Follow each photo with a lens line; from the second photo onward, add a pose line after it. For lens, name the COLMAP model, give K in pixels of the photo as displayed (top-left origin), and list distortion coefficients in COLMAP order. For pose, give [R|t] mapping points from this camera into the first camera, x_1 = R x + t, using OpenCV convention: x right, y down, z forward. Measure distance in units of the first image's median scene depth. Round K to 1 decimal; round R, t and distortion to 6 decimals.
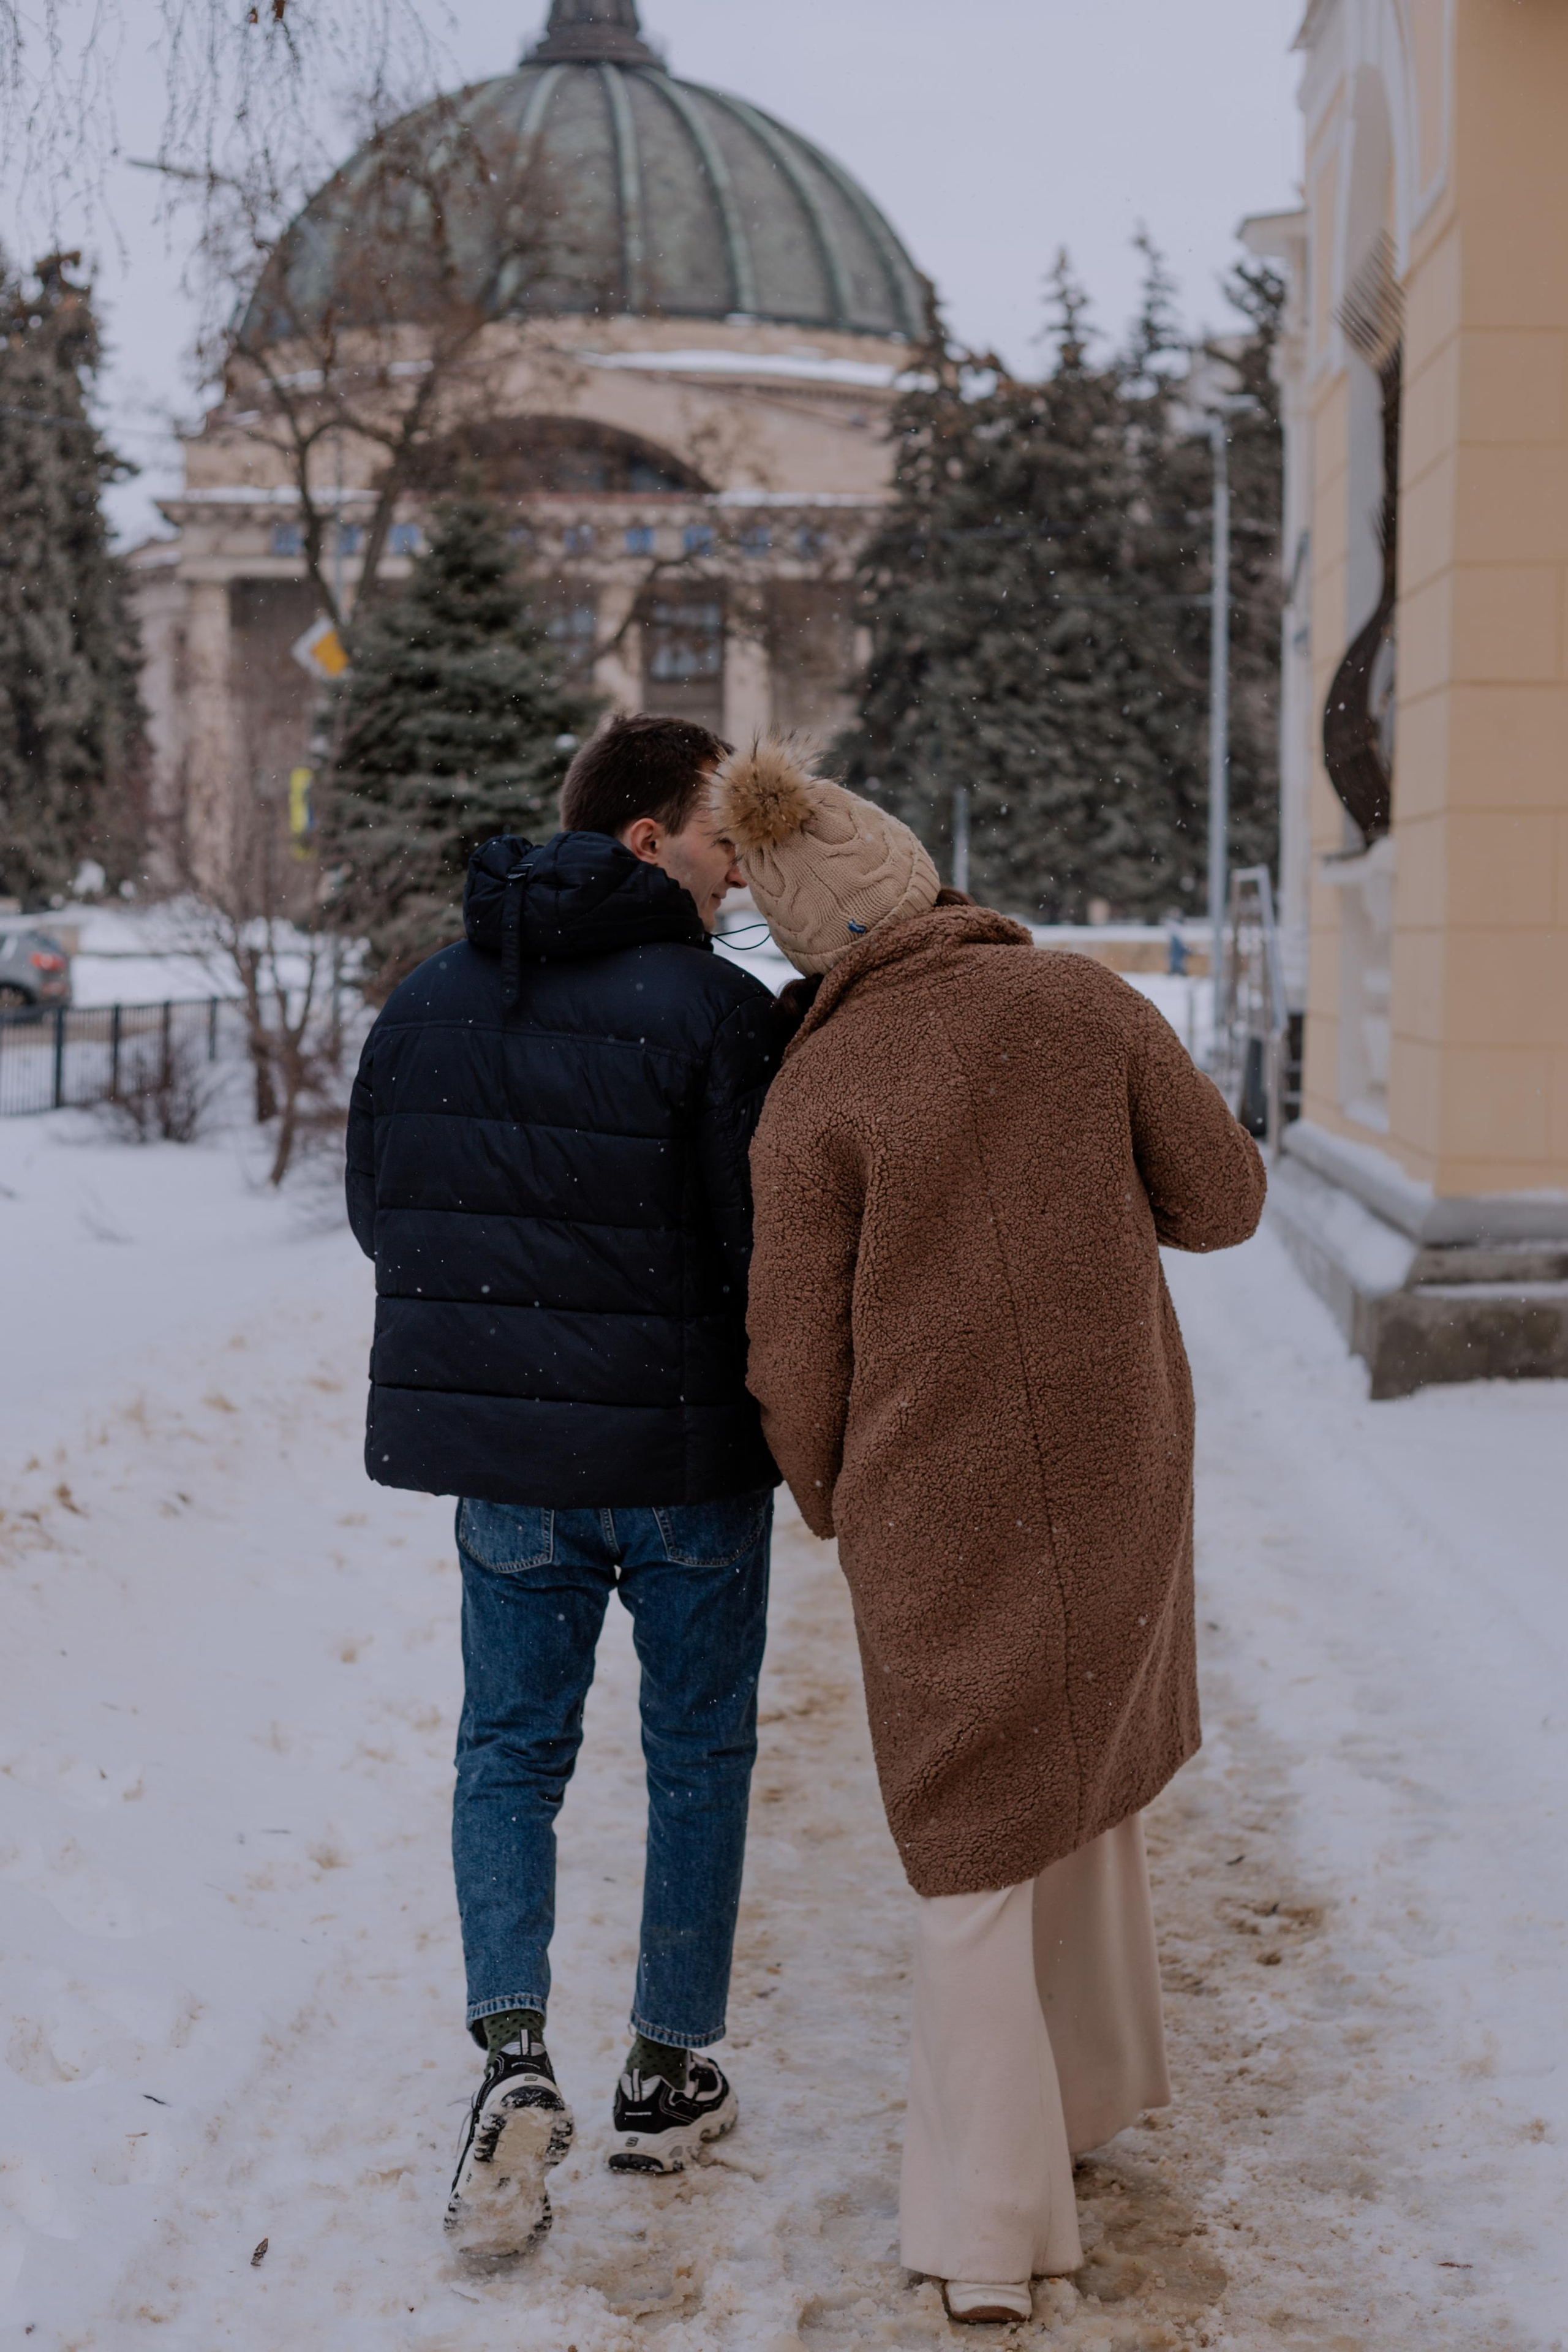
lens RADIAL K [[3488.5, 0, 784.0], [0, 3488.5, 1176.0], [0, 0, 1]] dist [0.022484, -0.083976]
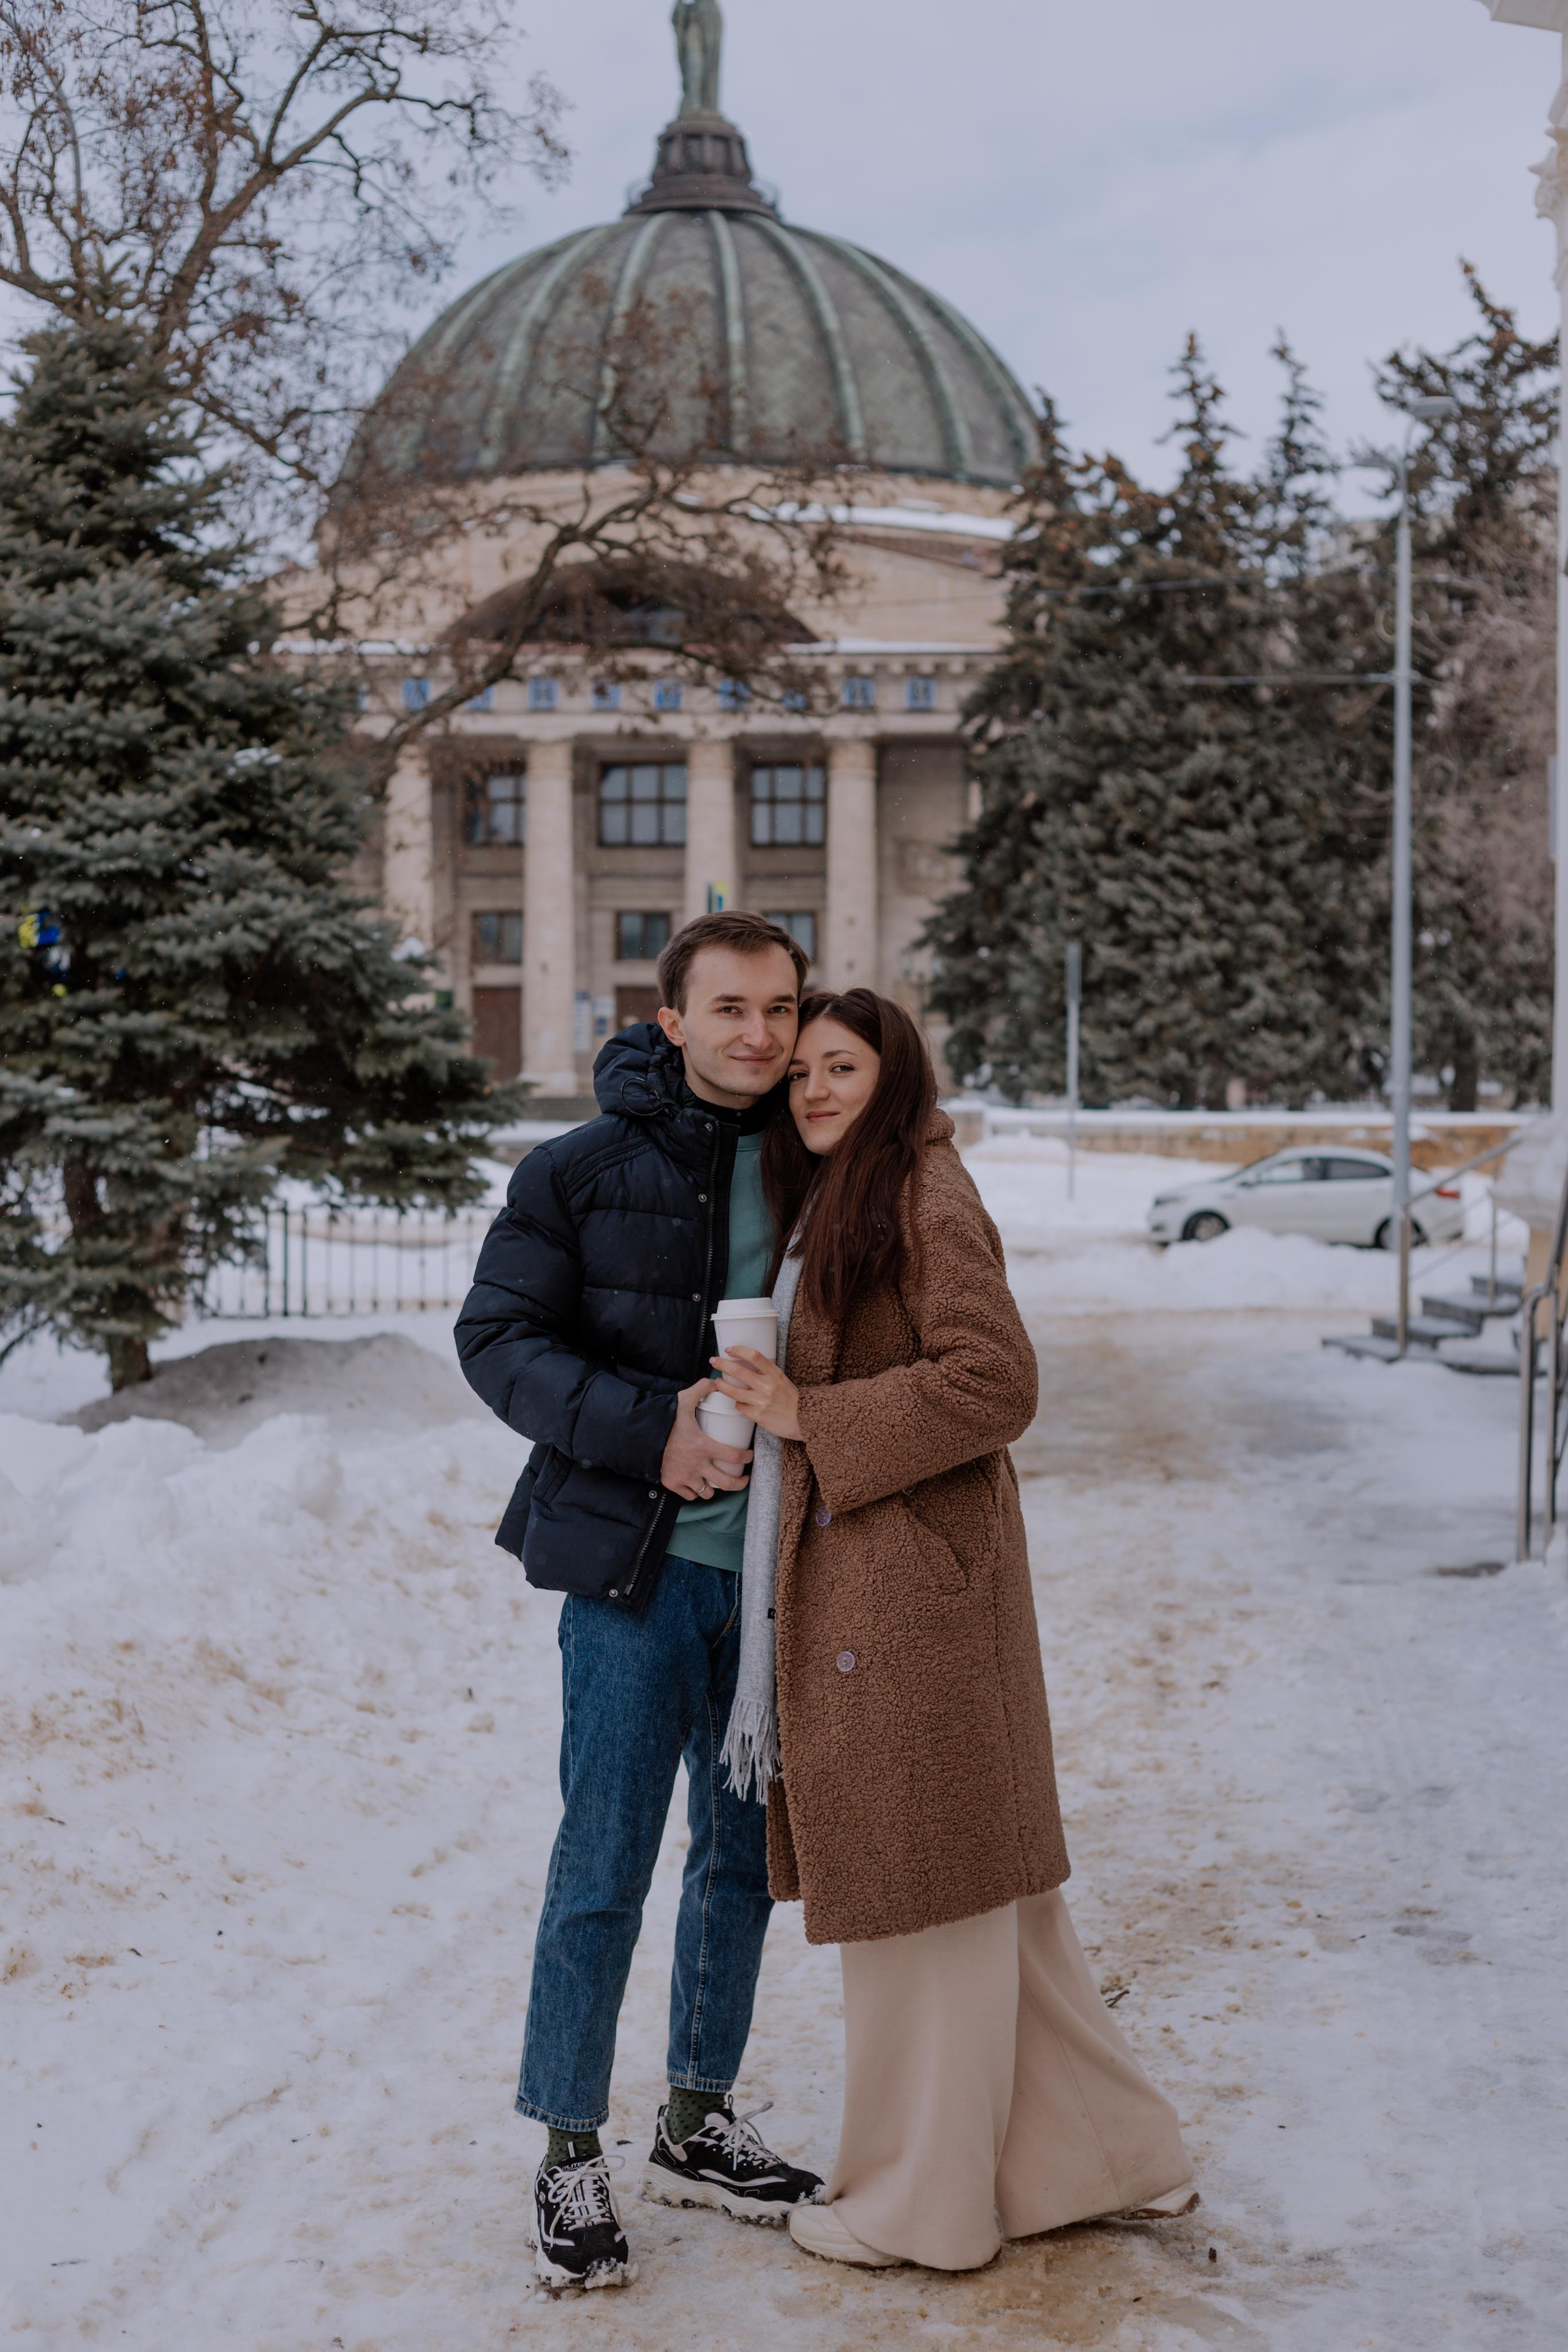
lens RADIAL K [[3324.8, 0, 761.3], [0, 3324.8, 1220.5], [0, 0, 1]] dist [0.003055, -0.019026]
pose [[0.998733, 0.000887, -0.050310, 0.013643], [-0.002834, 0.999249, -0.038649, -0.011666], [0.050238, 0.038743, 0.997986, 0.169875]]
